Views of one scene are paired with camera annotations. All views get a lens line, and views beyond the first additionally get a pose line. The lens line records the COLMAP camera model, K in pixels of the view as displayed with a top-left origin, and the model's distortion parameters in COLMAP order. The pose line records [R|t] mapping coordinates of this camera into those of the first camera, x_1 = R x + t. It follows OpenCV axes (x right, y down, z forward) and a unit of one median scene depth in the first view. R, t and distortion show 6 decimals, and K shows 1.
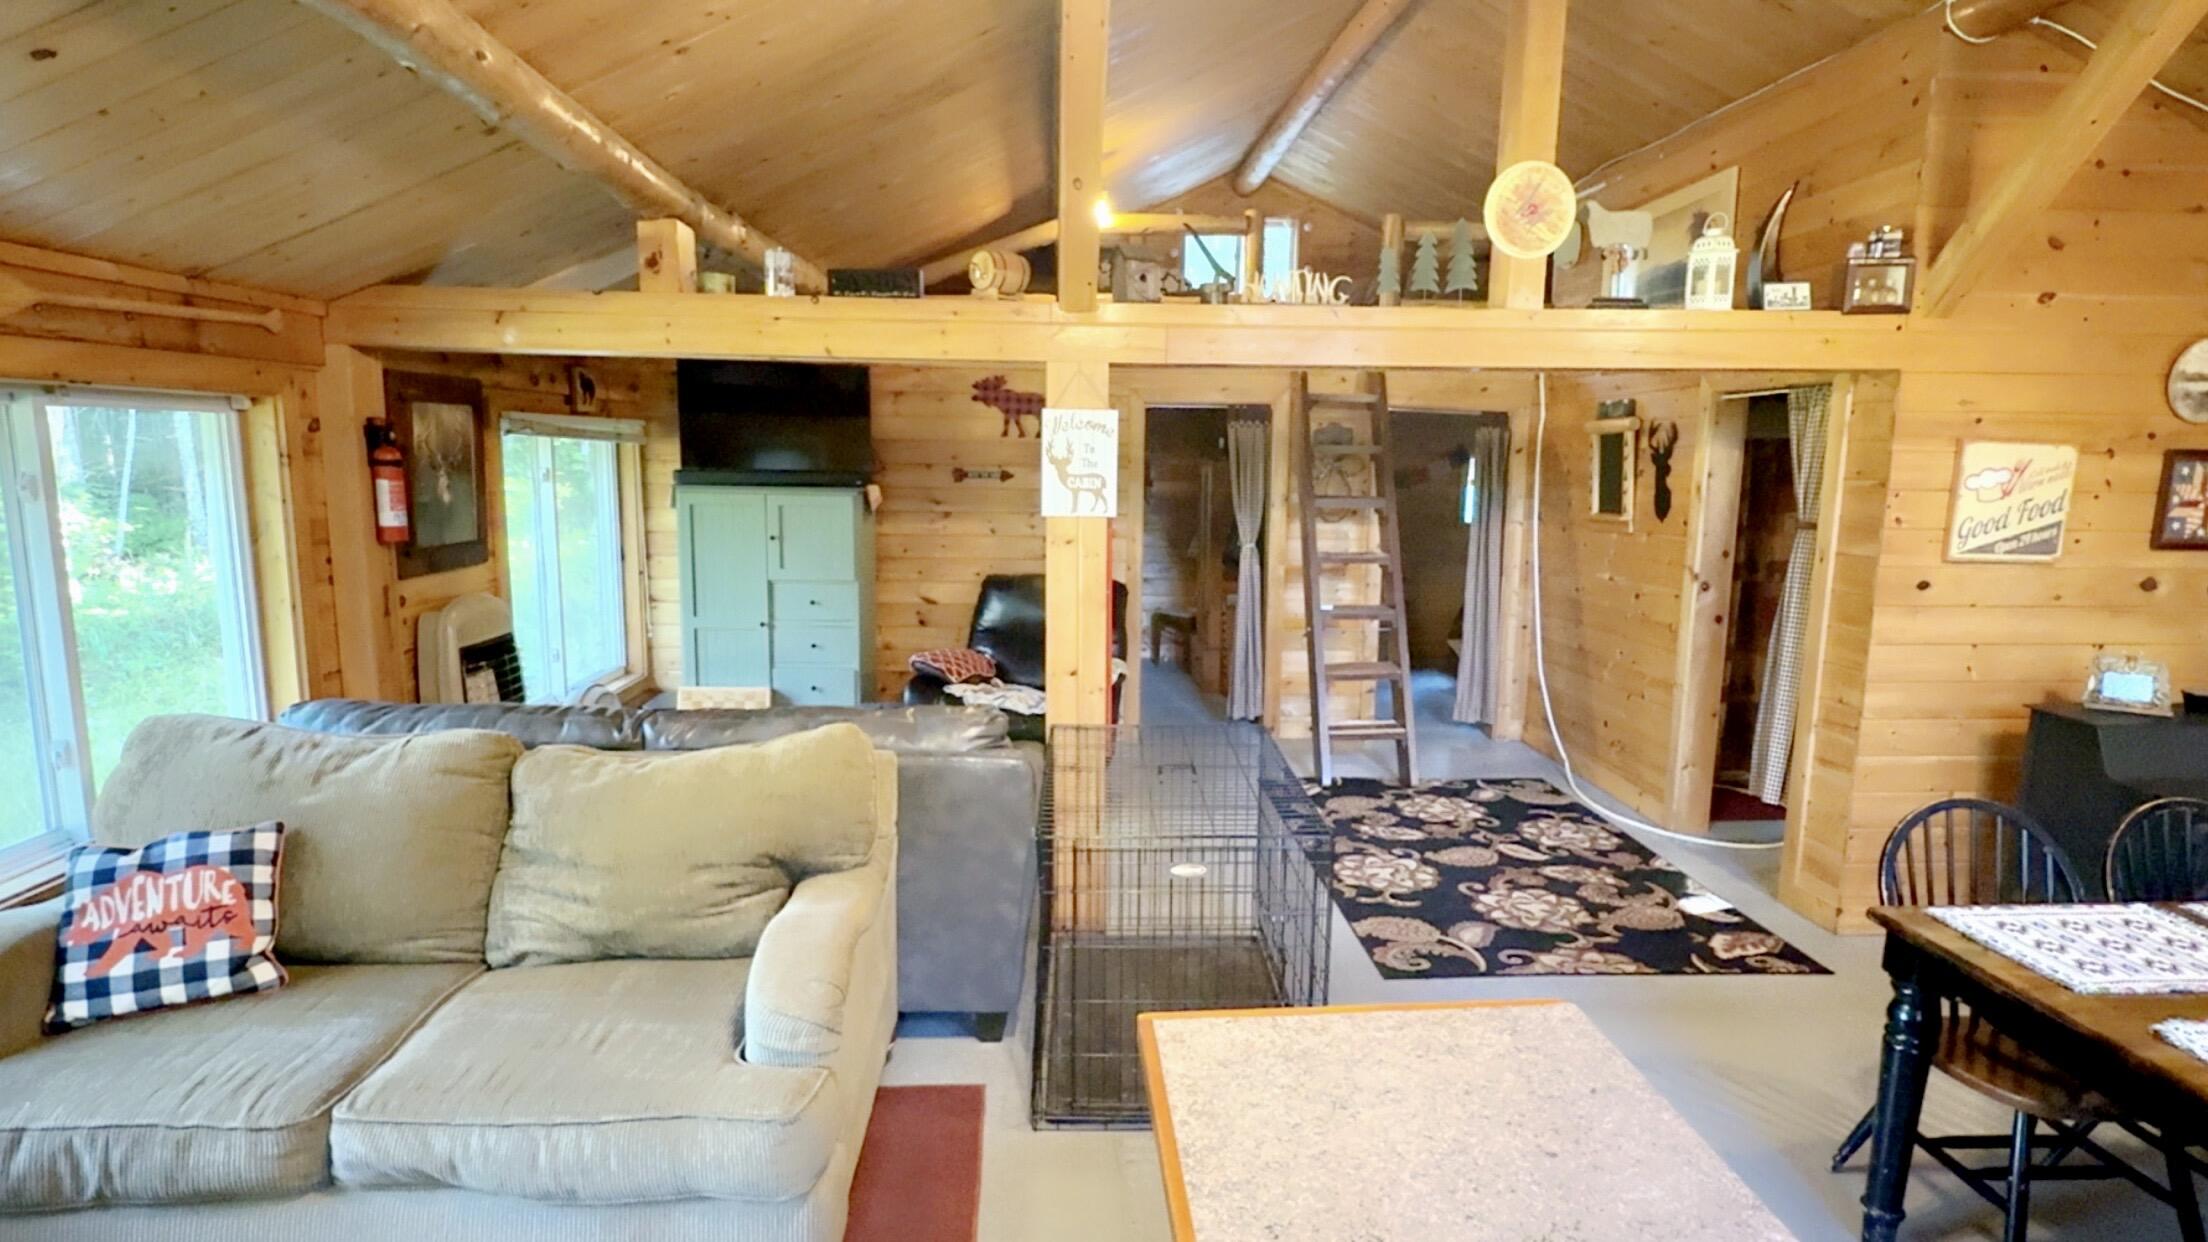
lens RADIAL K [[1105.0, 0, 1111.1], [0, 1105.0, 625.5], [0, 0, 1]] dist [-0.000708, -0.000344]
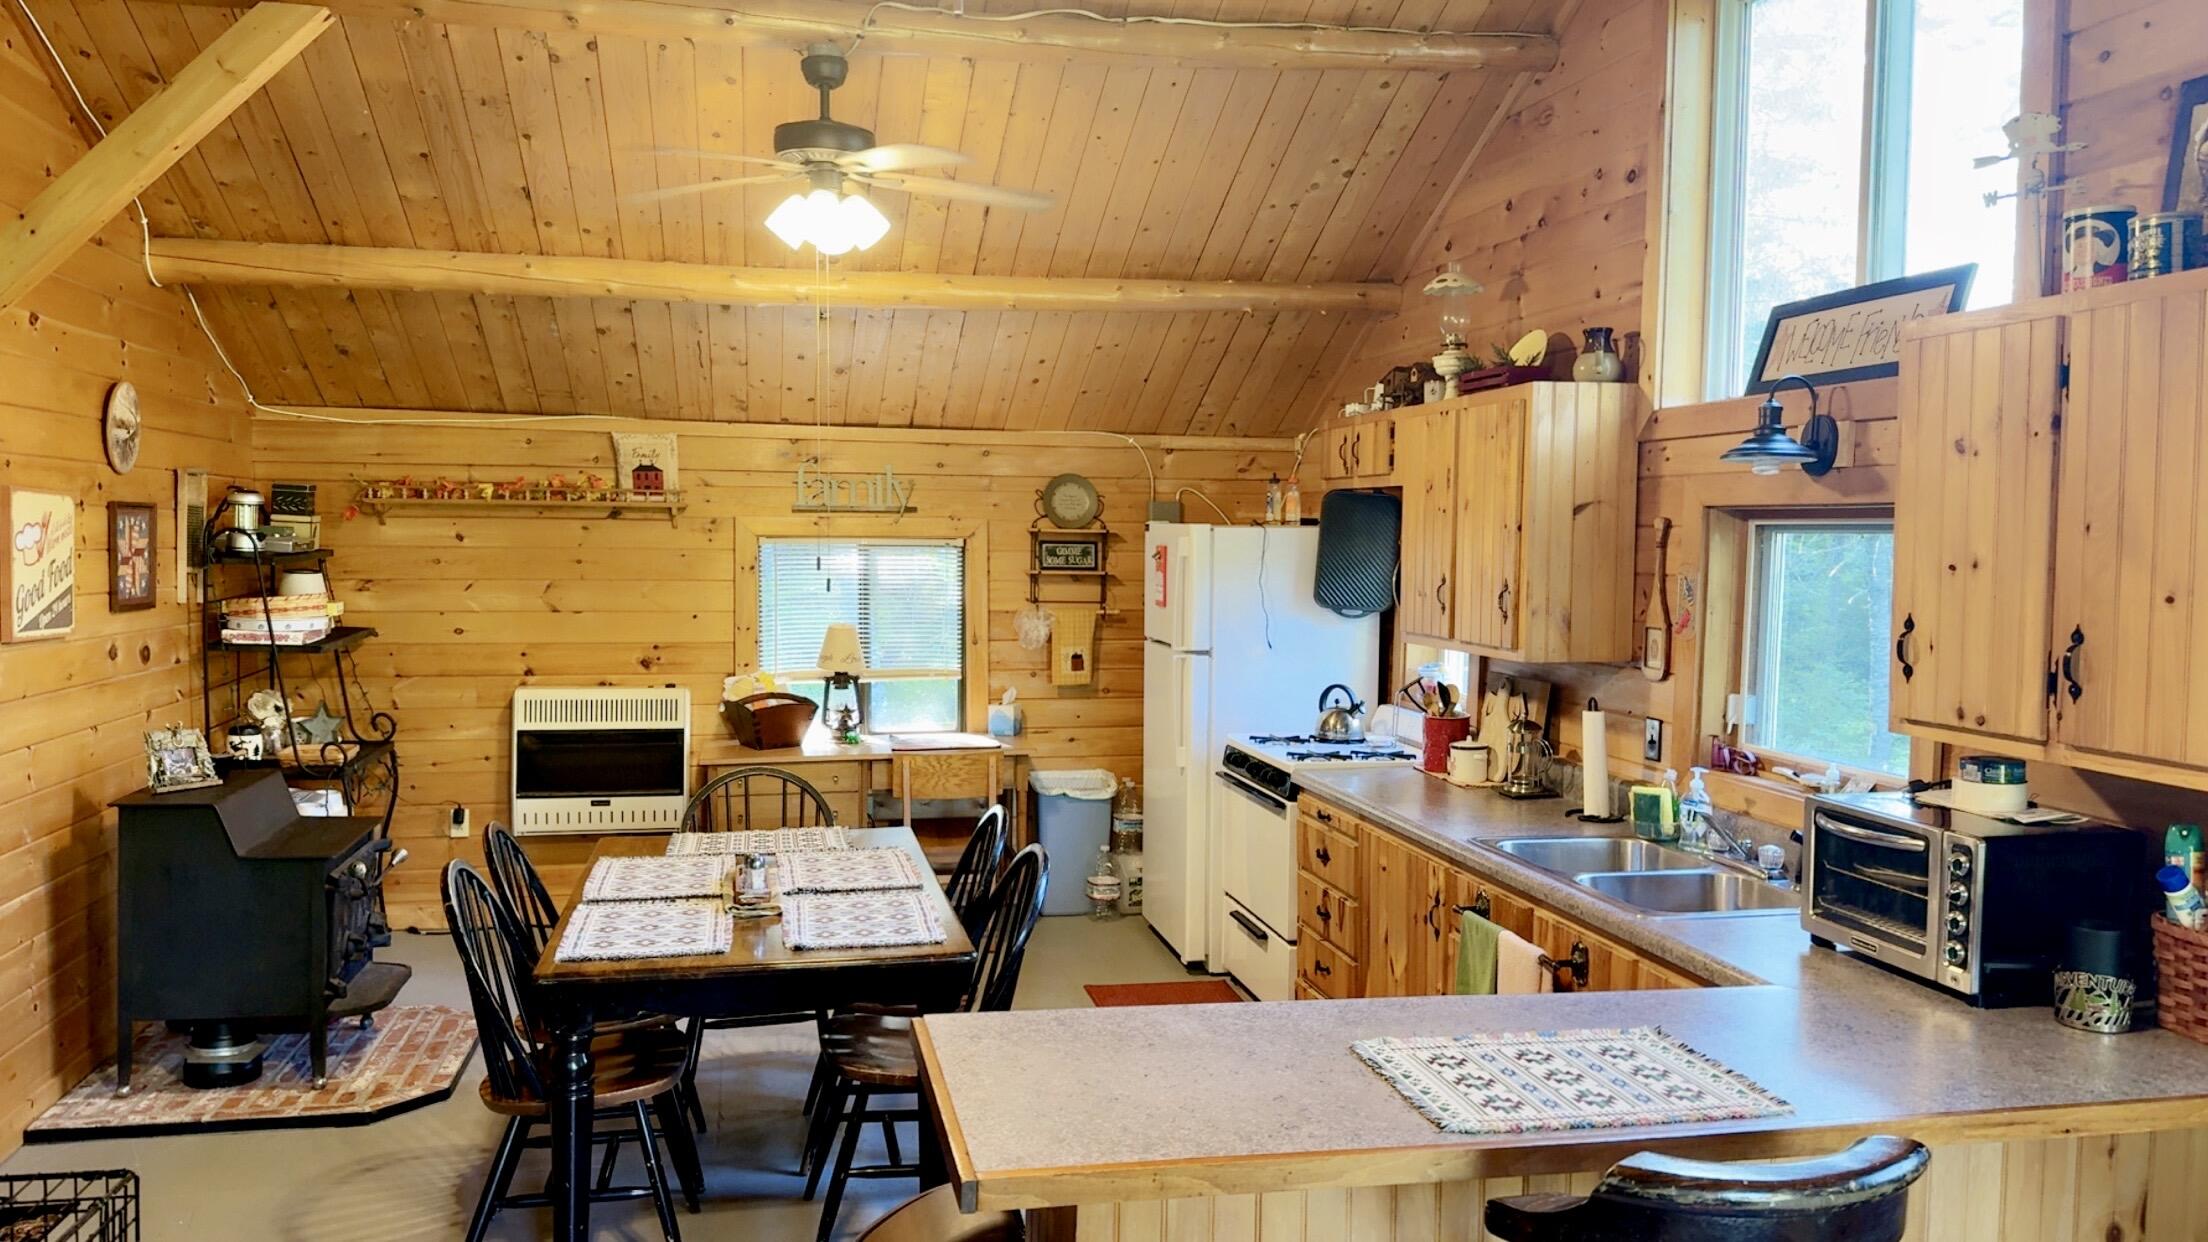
lens RADIAL K [[1618.9, 0, 1103.3], [0, 1618.9, 642.7], [0, 0, 1]] dist [0.052466, -0.035067]
pose [[-0.154116, -0.077101, 0.985040, -0.477100], [0.139478, 0.985270, 0.098942, -0.063851], [-0.978158, 0.152640, -0.141092, 0.403186]]
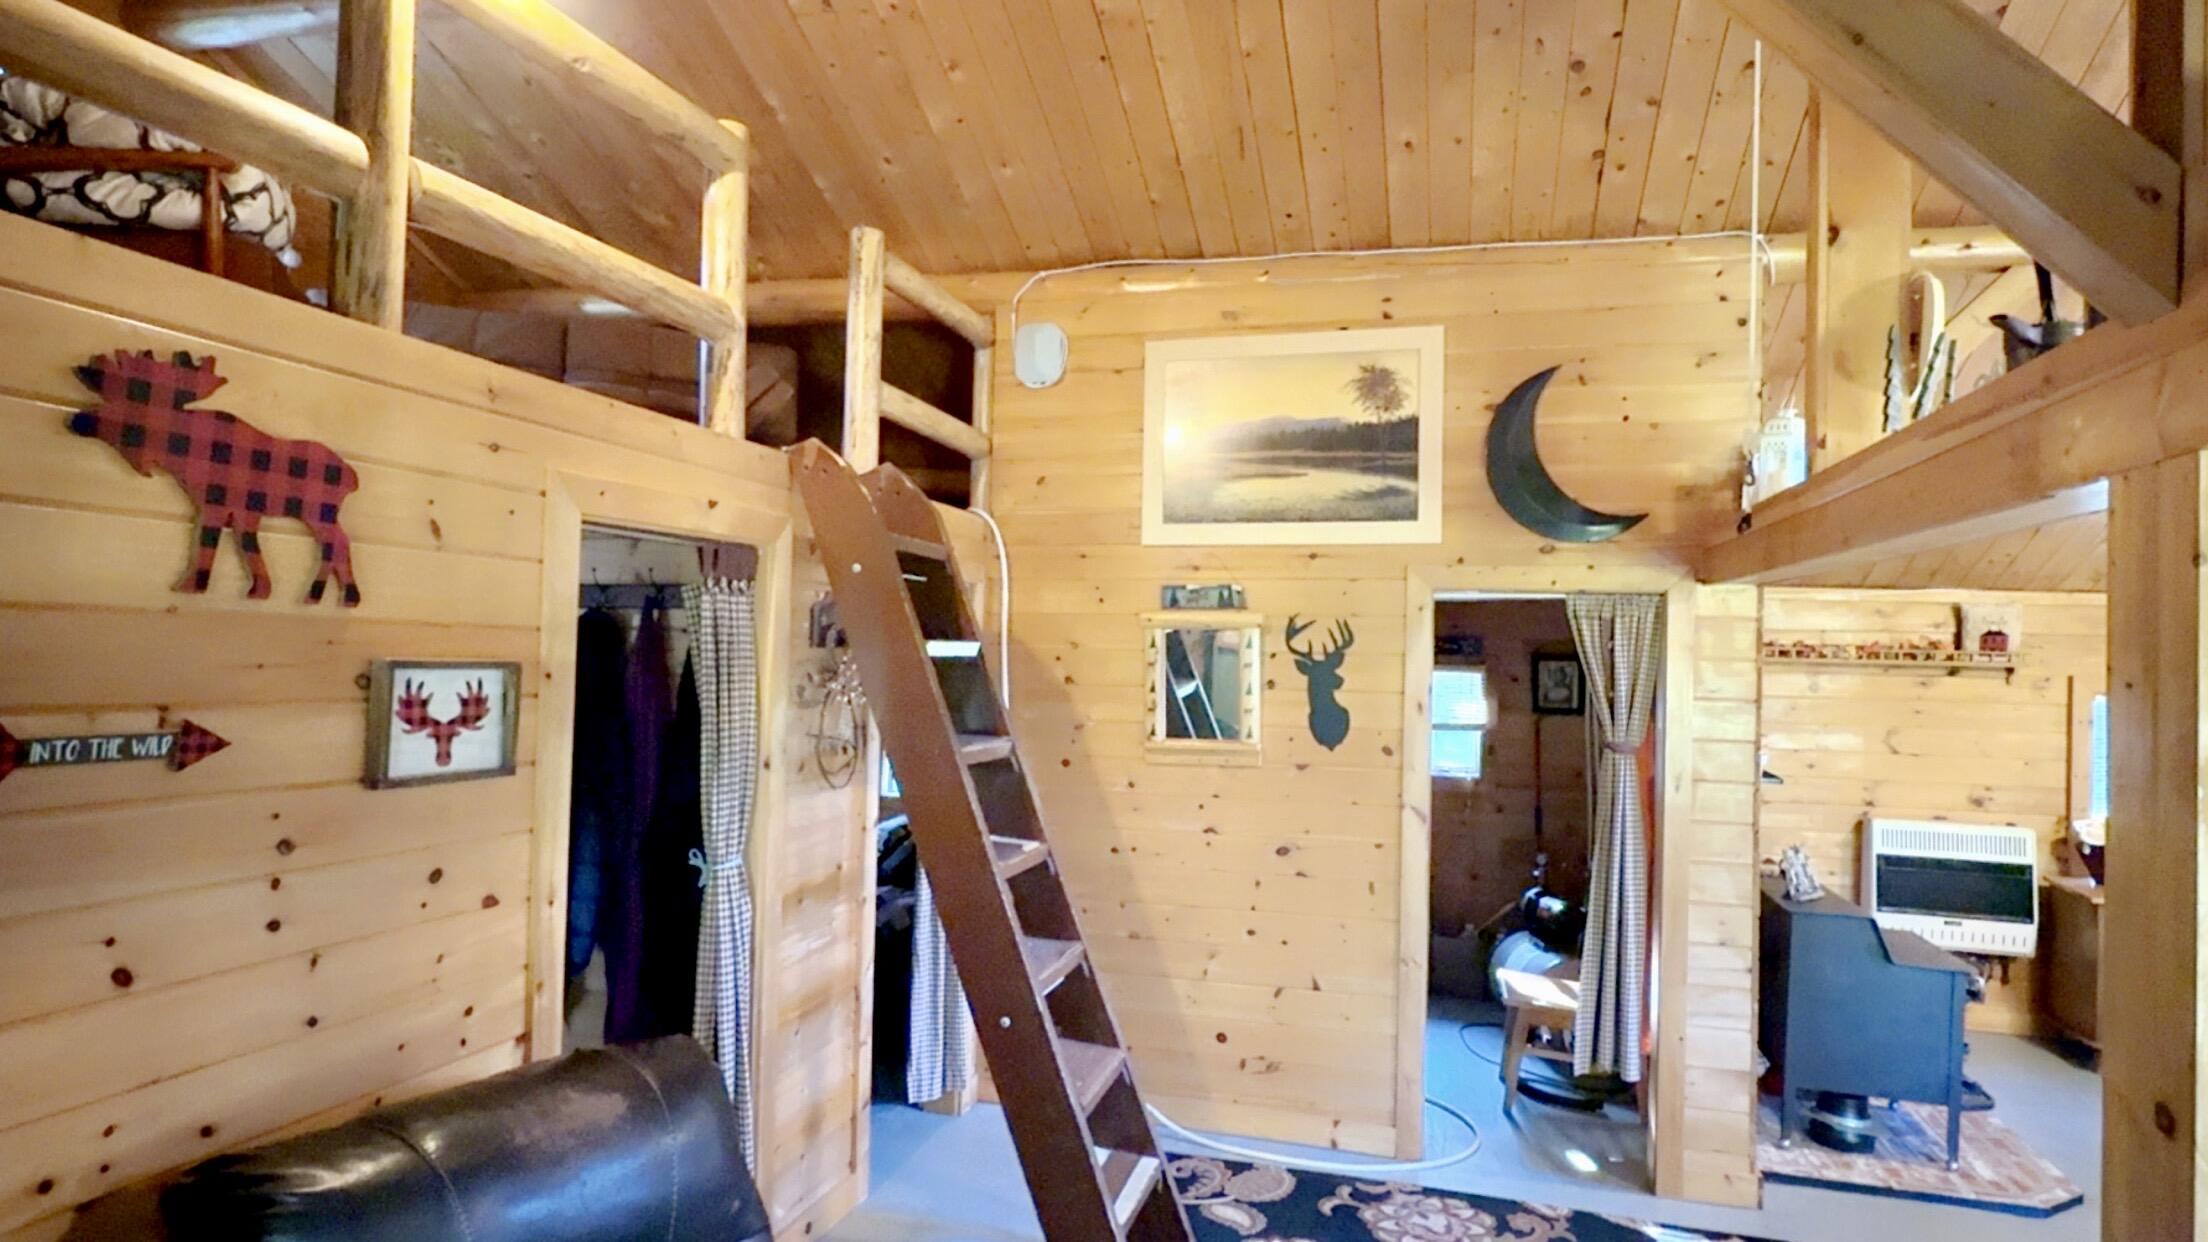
lens RADIAL K [[1239.8, 0, 1108.2], [0, 1239.8, 626.1], [0, 0, 1]] dist [-0.001688, 0.001186]
pose [[0.322906, 0.017249, 0.946274, -0.474265], [0.121262, 0.990839, -0.059440, -0.192932], [-0.938631, 0.133941, 0.317856, 1.138273]]
